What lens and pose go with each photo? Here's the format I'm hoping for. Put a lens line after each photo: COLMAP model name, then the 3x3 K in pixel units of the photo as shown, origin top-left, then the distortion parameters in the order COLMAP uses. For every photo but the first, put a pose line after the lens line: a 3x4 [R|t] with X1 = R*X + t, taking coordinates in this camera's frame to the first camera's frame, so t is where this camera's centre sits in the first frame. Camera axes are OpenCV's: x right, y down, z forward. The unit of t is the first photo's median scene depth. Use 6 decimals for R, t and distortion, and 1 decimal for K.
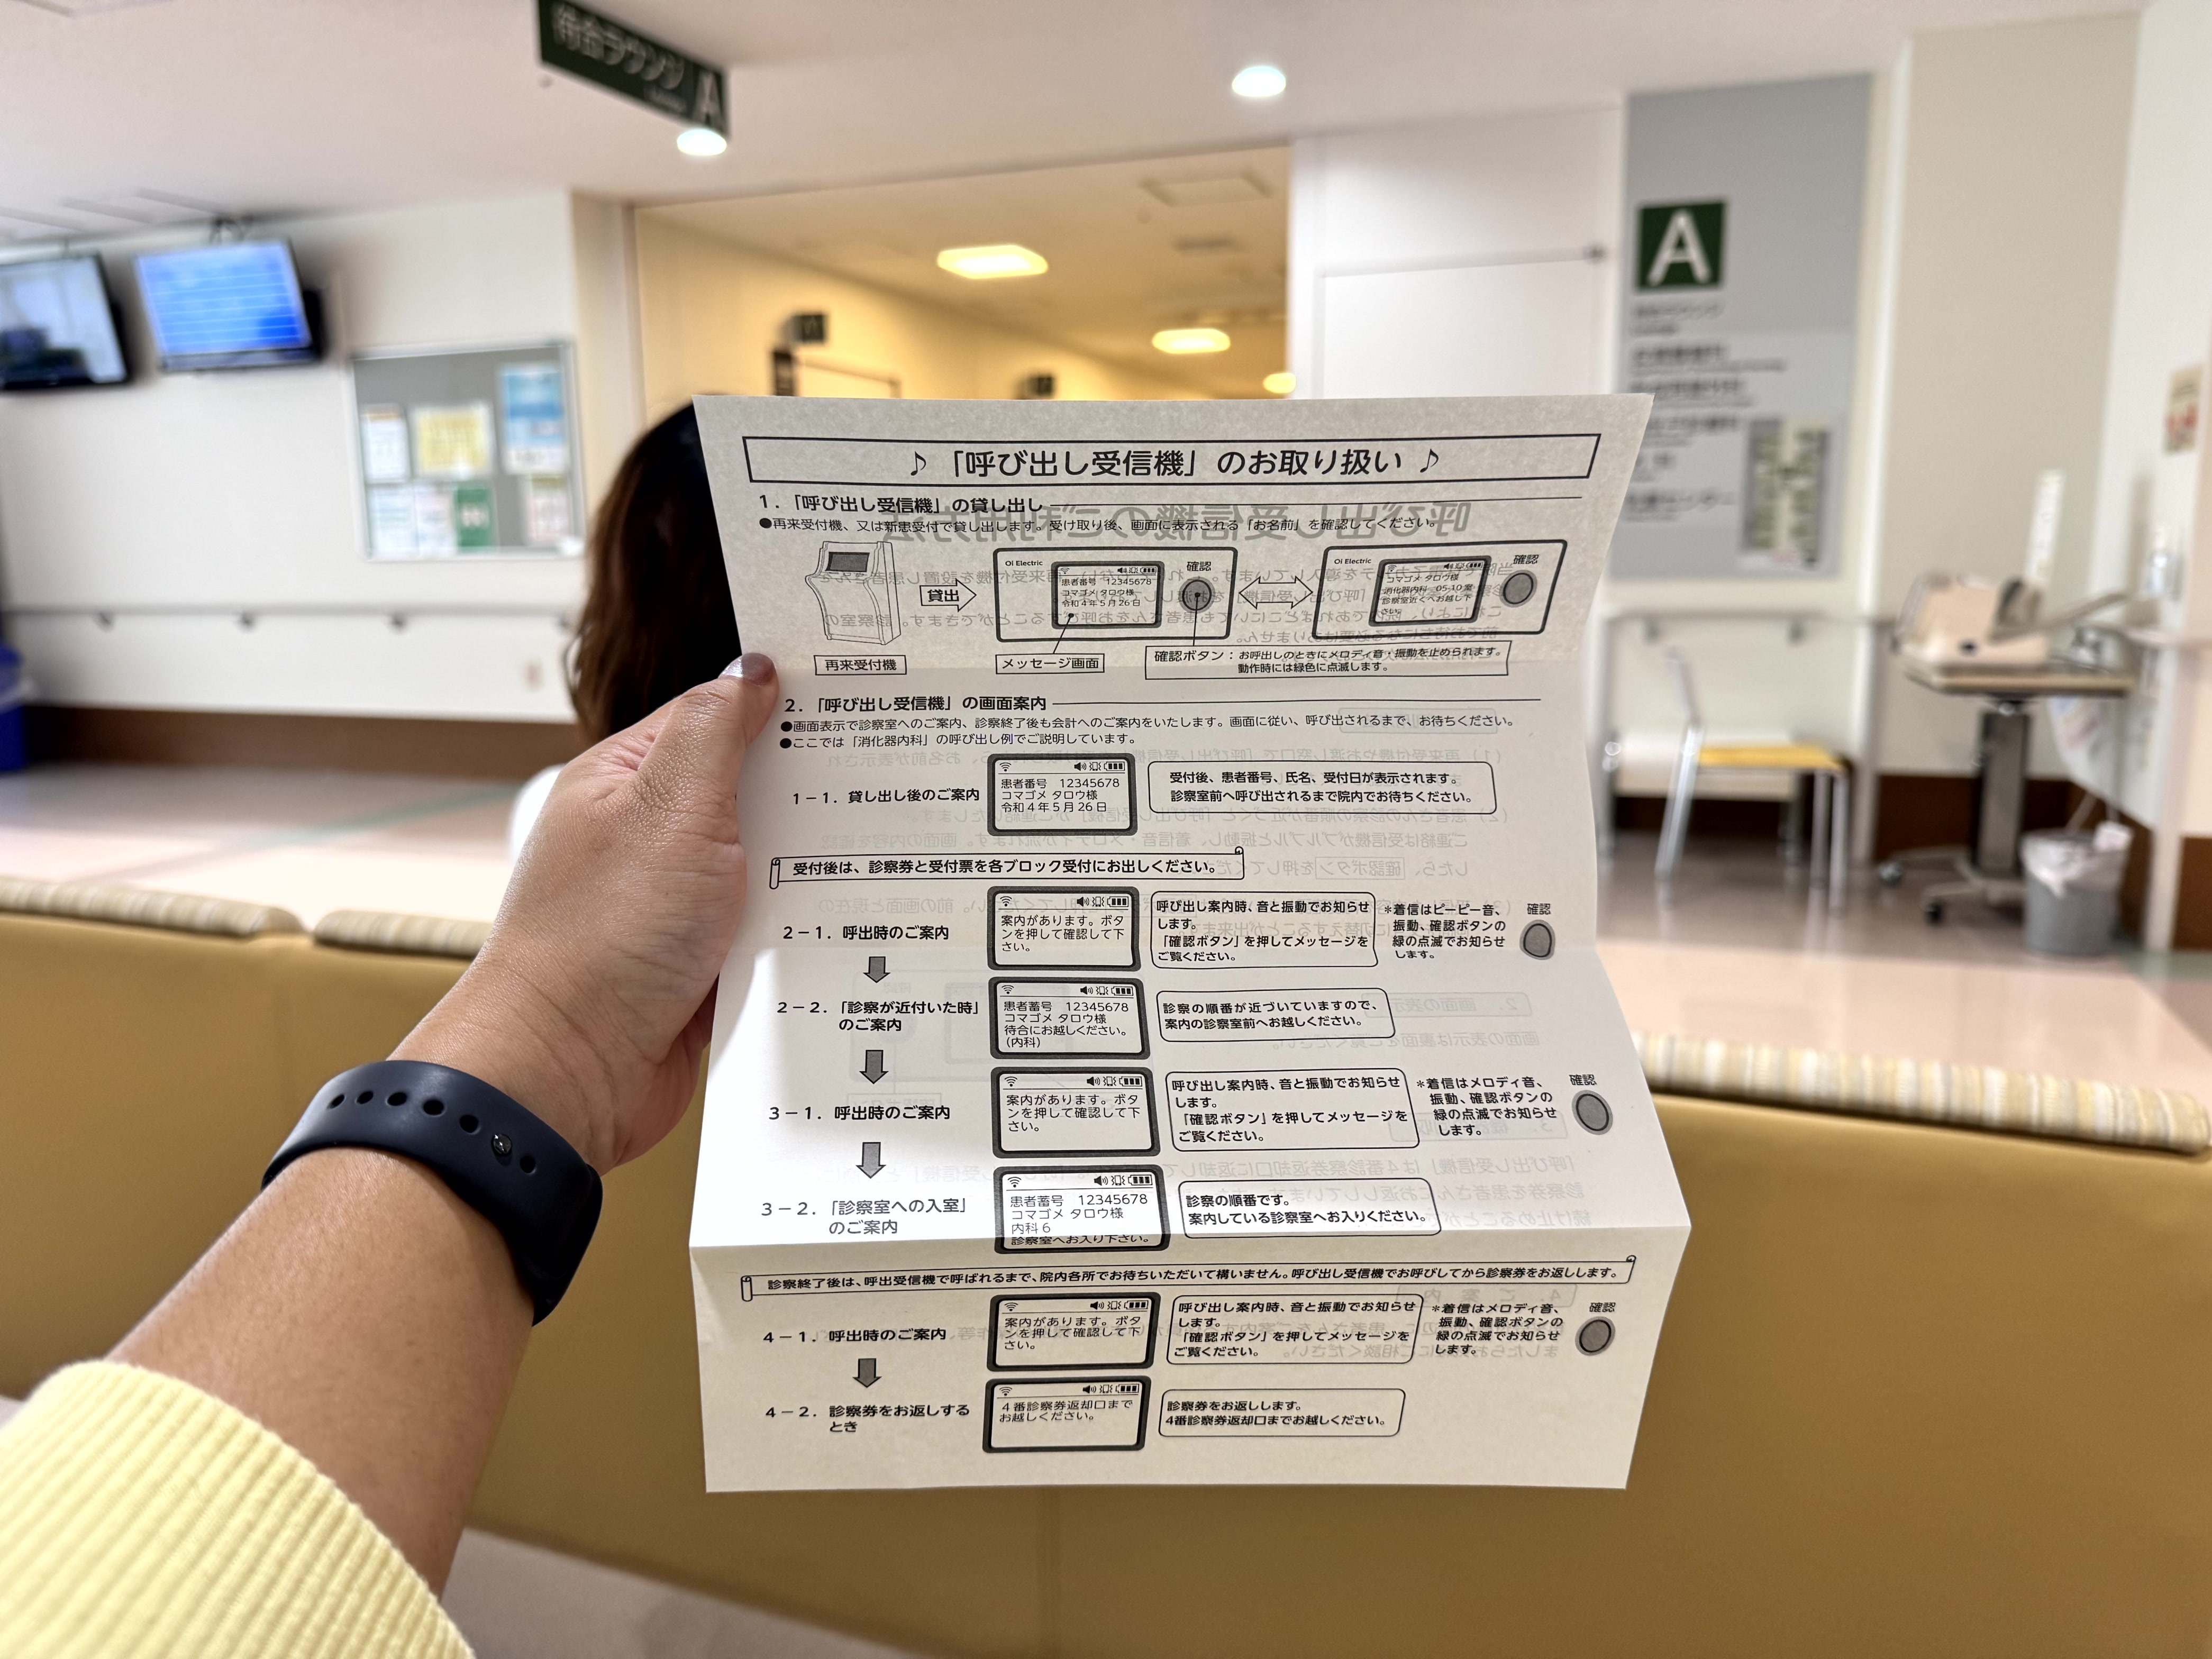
lens RADIAL K [[1521.2, 0, 1106.0], [0, 1521.2, 829.5], [0, 0, 1]] dist [0.142795, -0.272808]
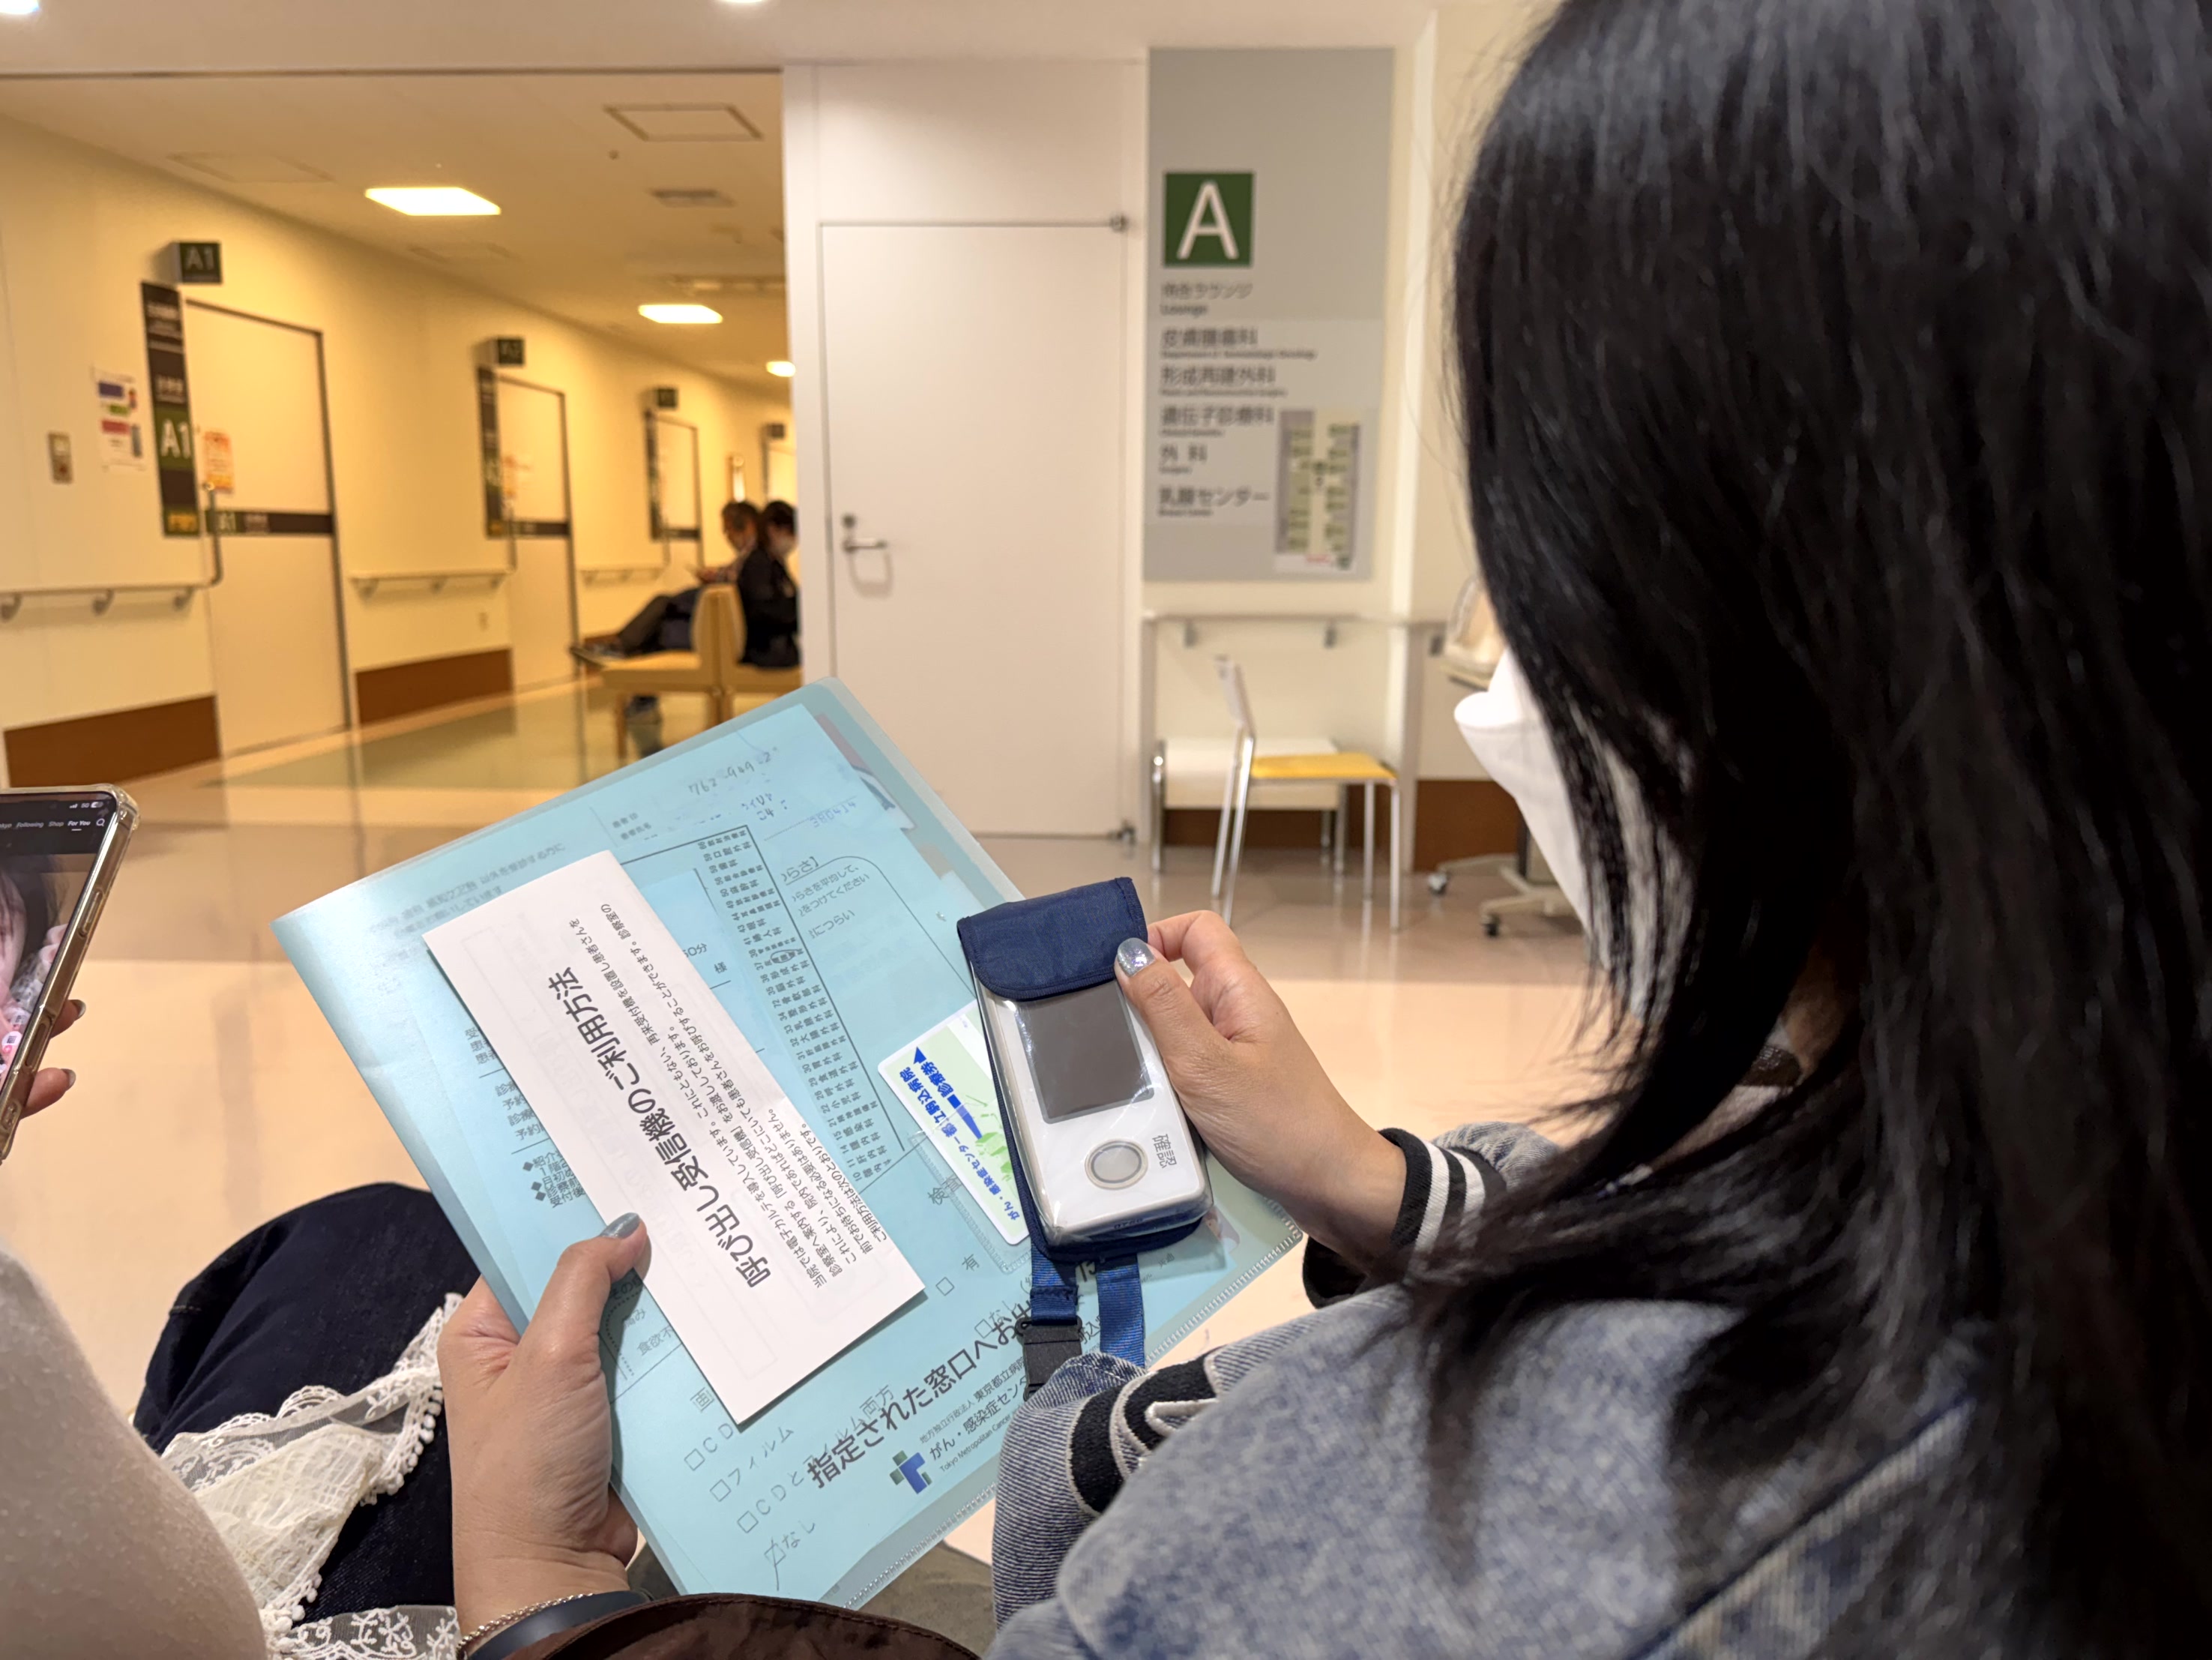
lens RADIAL K [[1521.5, 0, 1106.0], [0, 1521.5, 830.0], [0, 0, 1]] dist [0.142795, -0.272808]
pose [[0.952513, -0.033721, 0.302626, 0.017885], [0.035539, 0.999368, -0.000502, -0.010896], [-0.302418, 0.011234, 0.953109, 0.134210]]
